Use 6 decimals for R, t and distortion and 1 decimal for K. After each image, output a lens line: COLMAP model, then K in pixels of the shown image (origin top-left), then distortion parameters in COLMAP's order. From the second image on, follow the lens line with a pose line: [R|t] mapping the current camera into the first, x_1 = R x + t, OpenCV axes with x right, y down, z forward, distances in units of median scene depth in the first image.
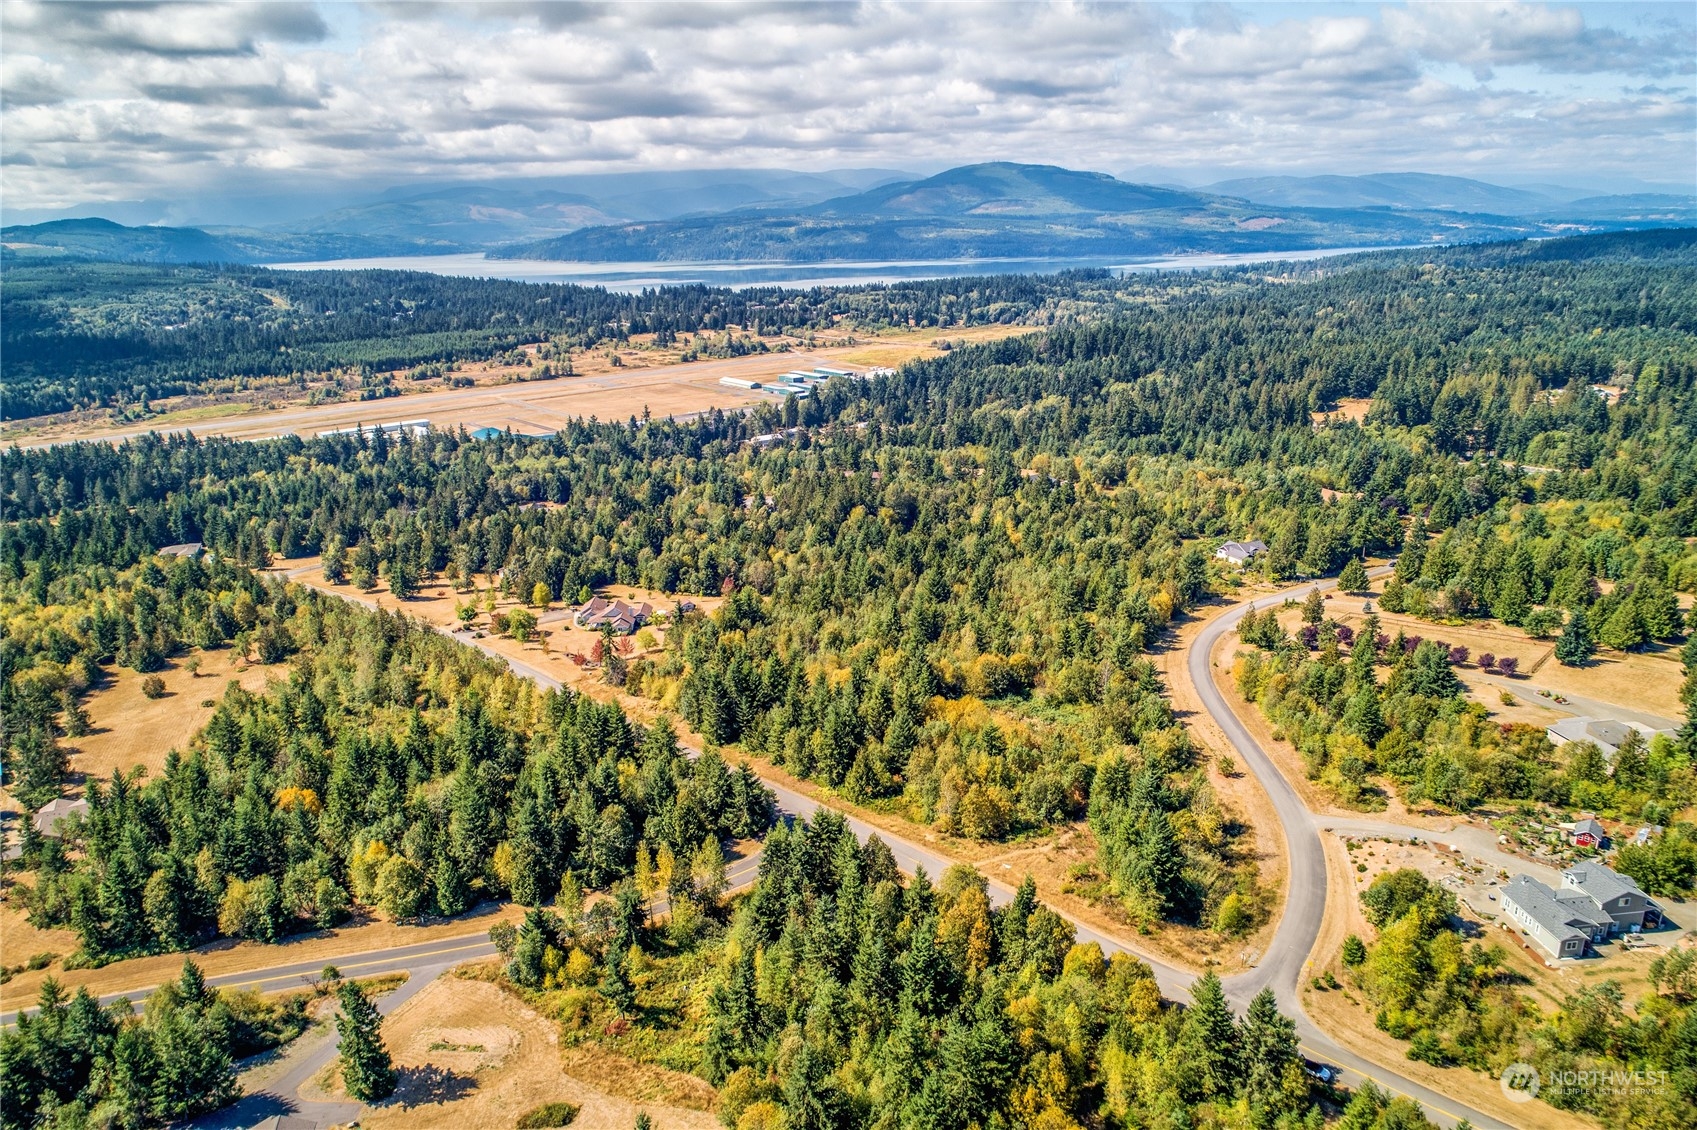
lens RADIAL K [[1135.2, 0, 848.2], [0, 1135.2, 612.1], [0, 0, 1]] dist [-0.010966, 0.013008]
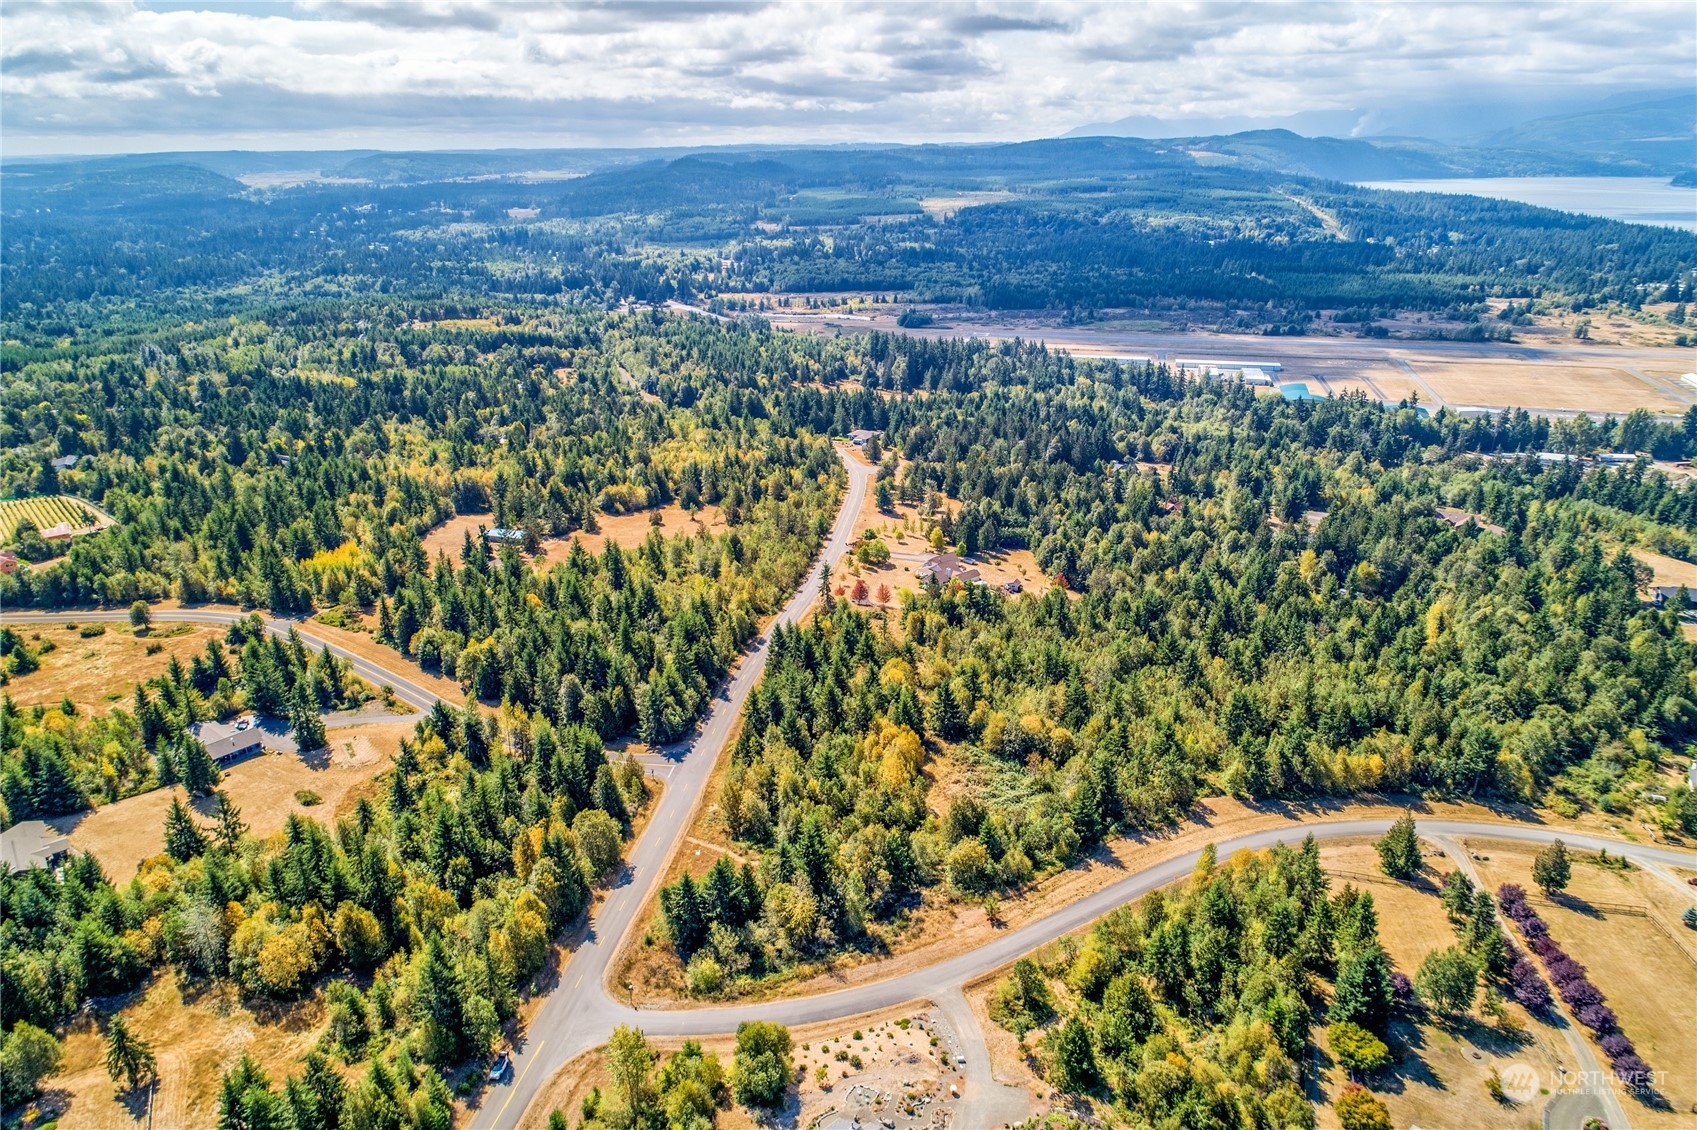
lens RADIAL K [[1135.2, 0, 847.0], [0, 1135.2, 573.2], [0, 0, 1]] dist [-0.010966, 0.013008]
pose [[0.589890, 0.303794, -0.748157, 0.113591], [-0.272290, 0.947099, 0.169886, -0.031516], [0.760189, 0.103501, 0.641405, 0.040334]]
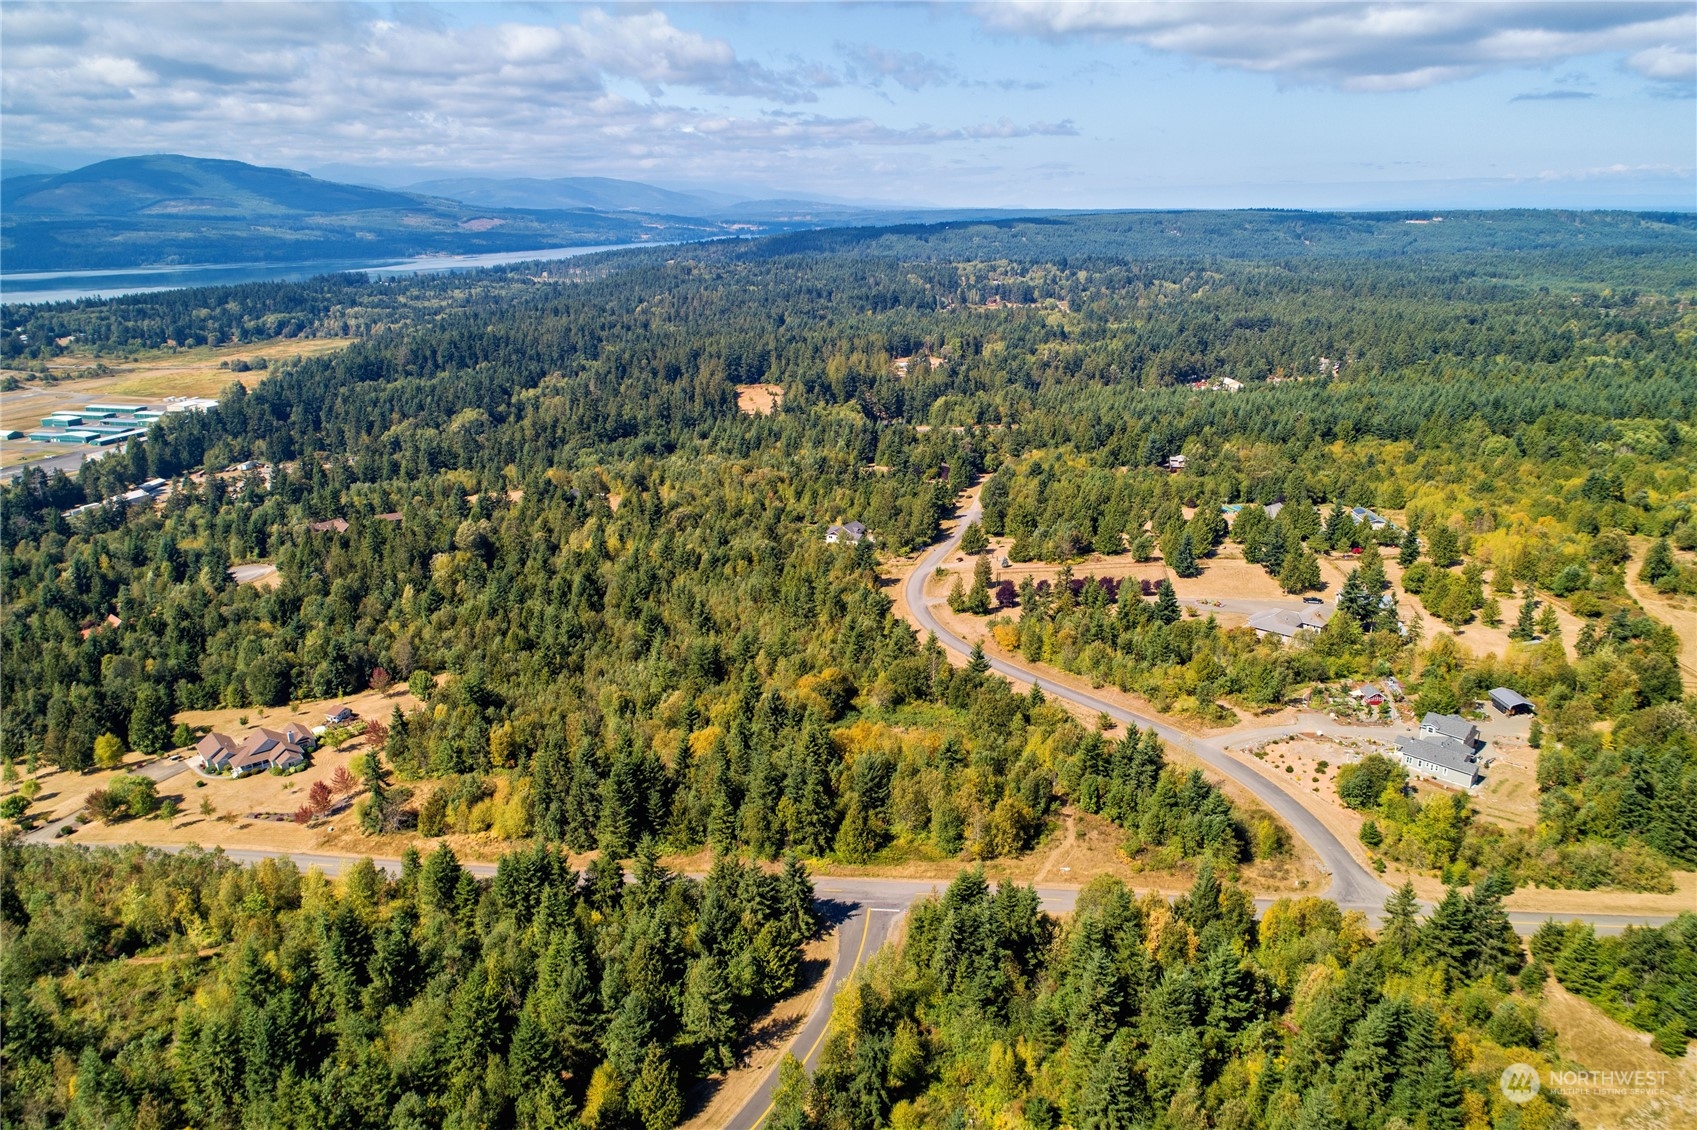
lens RADIAL K [[1135.2, 0, 857.0], [0, 1135.2, 602.2], [0, 0, 1]] dist [-0.010966, 0.013008]
pose [[0.791603, -0.194094, 0.579390, -0.060802], [0.199079, 0.978396, 0.055764, -0.010882], [-0.577696, 0.071202, 0.813141, 0.032194]]
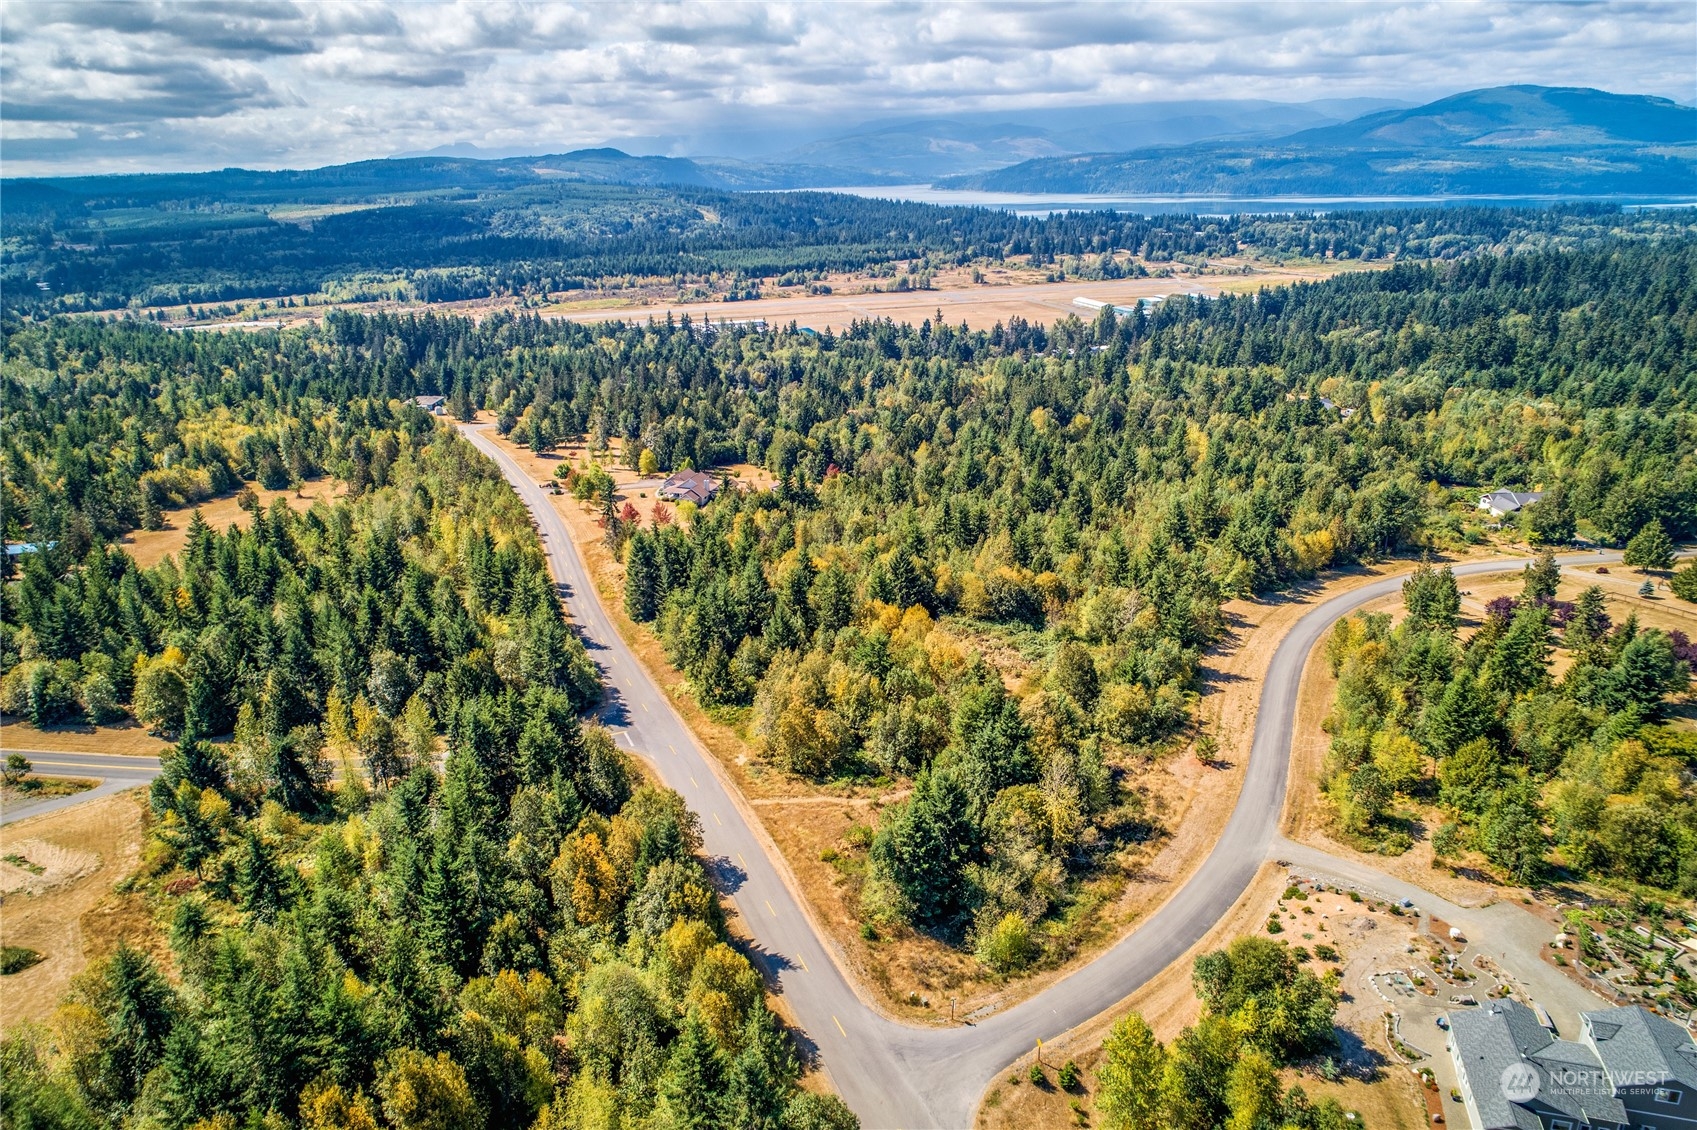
lens RADIAL K [[1135.2, 0, 844.6], [0, 1135.2, 578.6], [0, 0, 1]] dist [-0.010966, 0.013008]
pose [[0.926144, 0.132917, -0.352973, 0.047573], [-0.125126, 0.991124, 0.044912, 0.003743], [0.355809, 0.002571, 0.934555, 0.035453]]
